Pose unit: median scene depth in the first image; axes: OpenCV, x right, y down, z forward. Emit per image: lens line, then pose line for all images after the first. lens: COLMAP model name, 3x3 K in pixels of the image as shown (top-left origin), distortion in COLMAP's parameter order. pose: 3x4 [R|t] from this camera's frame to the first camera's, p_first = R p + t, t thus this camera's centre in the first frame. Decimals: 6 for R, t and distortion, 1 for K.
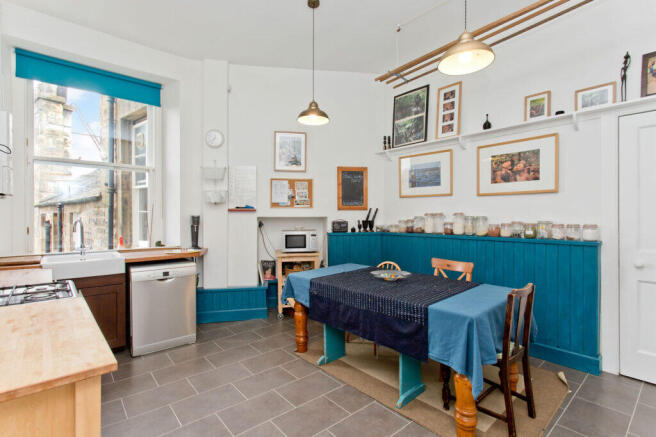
lens RADIAL K [[324.0, 0, 324.6], [0, 324.0, 231.0], [0, 0, 1]] dist [0.000976, 0.000233]
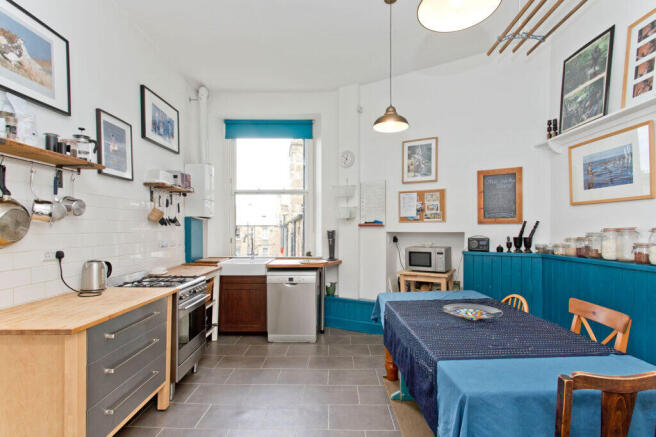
lens RADIAL K [[320.1, 0, 329.4], [0, 320.1, 240.0], [0, 0, 1]] dist [0.001978, 0.000791]
pose [[0.750478, 0.023660, -0.660472, 0.323599], [-0.030431, 0.999536, 0.001228, -0.015092], [0.660195, 0.019177, 0.750850, 0.164748]]
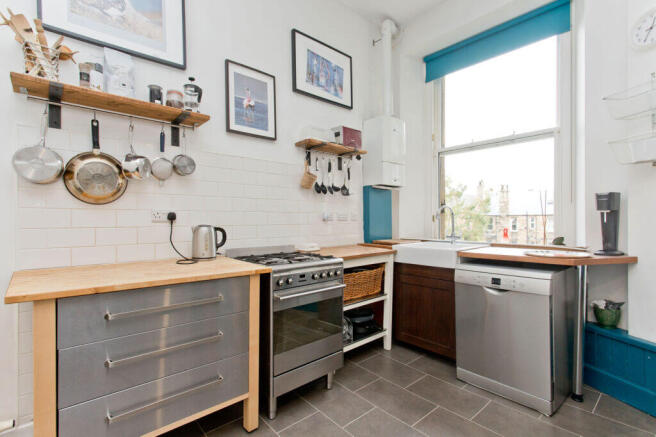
lens RADIAL K [[316.6, 0, 323.3], [0, 316.6, 221.8], [0, 0, 1]] dist [0.002505, 0.000597]
pose [[0.009700, 0.005958, -0.999935, 0.127929], [-0.045716, 0.998939, 0.005509, 0.019752], [0.998907, 0.045660, 0.009962, 0.516056]]
